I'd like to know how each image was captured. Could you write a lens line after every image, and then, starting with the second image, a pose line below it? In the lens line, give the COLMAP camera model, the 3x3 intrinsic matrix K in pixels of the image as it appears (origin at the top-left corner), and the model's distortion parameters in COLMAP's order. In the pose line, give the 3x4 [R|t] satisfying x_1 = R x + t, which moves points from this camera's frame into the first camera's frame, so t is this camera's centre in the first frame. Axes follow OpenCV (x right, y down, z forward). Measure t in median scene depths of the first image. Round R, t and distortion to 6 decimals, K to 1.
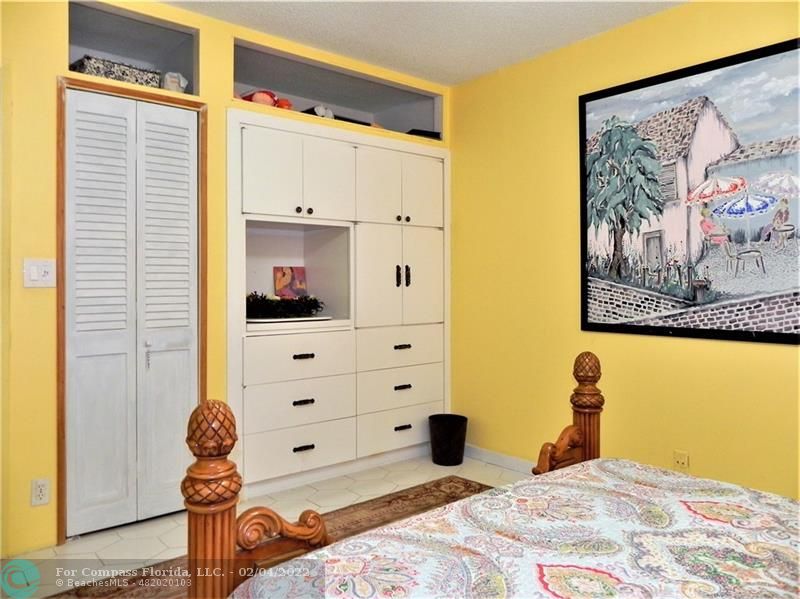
lens RADIAL K [[635.2, 0, 400.4], [0, 635.2, 298.4], [0, 0, 1]] dist [0.001266, -0.003340]
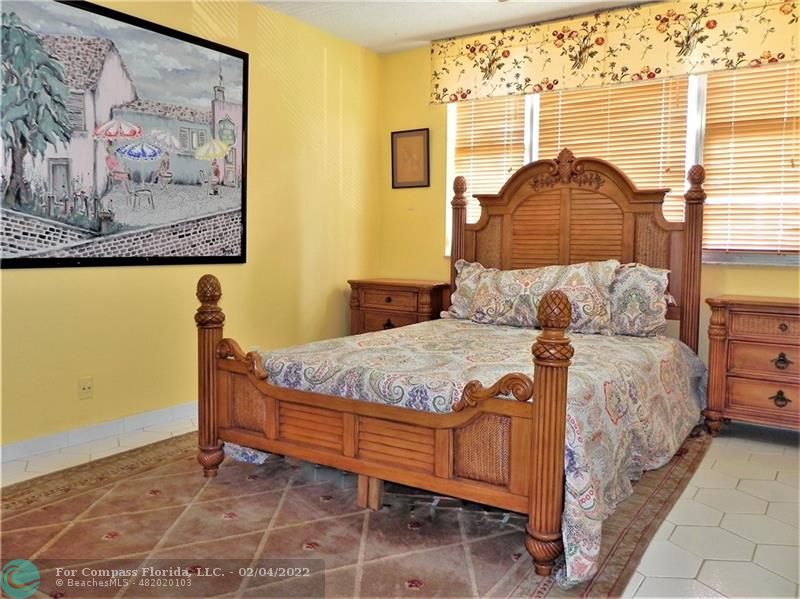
lens RADIAL K [[635.2, 0, 401.6], [0, 635.2, 299.8], [0, 0, 1]] dist [0.001266, -0.003340]
pose [[-0.255125, -0.086147, 0.963063, -0.687345], [0.013516, 0.995608, 0.092639, 0.025577], [-0.966814, 0.036651, -0.252840, 0.768247]]
